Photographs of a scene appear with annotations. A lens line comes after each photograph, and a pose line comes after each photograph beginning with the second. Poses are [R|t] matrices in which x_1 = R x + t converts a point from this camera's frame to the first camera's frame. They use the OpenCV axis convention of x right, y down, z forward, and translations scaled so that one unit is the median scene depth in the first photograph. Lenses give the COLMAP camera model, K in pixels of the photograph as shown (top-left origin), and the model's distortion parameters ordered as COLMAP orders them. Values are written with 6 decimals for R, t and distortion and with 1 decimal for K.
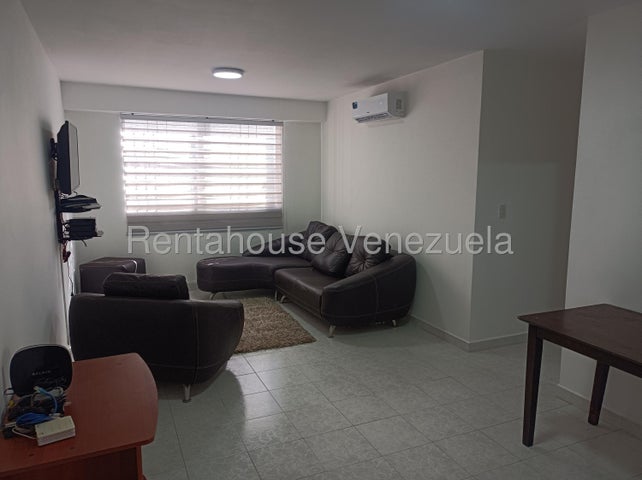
lens RADIAL K [[483.7, 0, 325.0], [0, 483.7, 239.1], [0, 0, 1]] dist [0.076815, -0.003974]
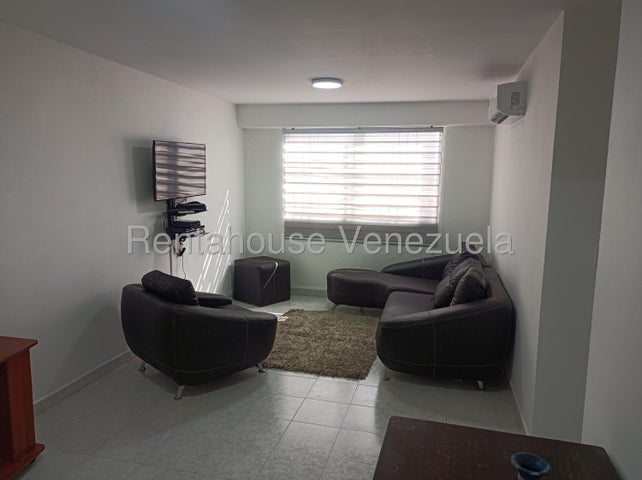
lens RADIAL K [[483.7, 0, 325.0], [0, 483.7, 239.1], [0, 0, 1]] dist [0.076815, -0.003974]
pose [[0.790544, 0.092883, -0.605320, 0.316860], [-0.100414, 0.994714, 0.021492, -0.037838], [0.604116, 0.043792, 0.795692, 0.181983]]
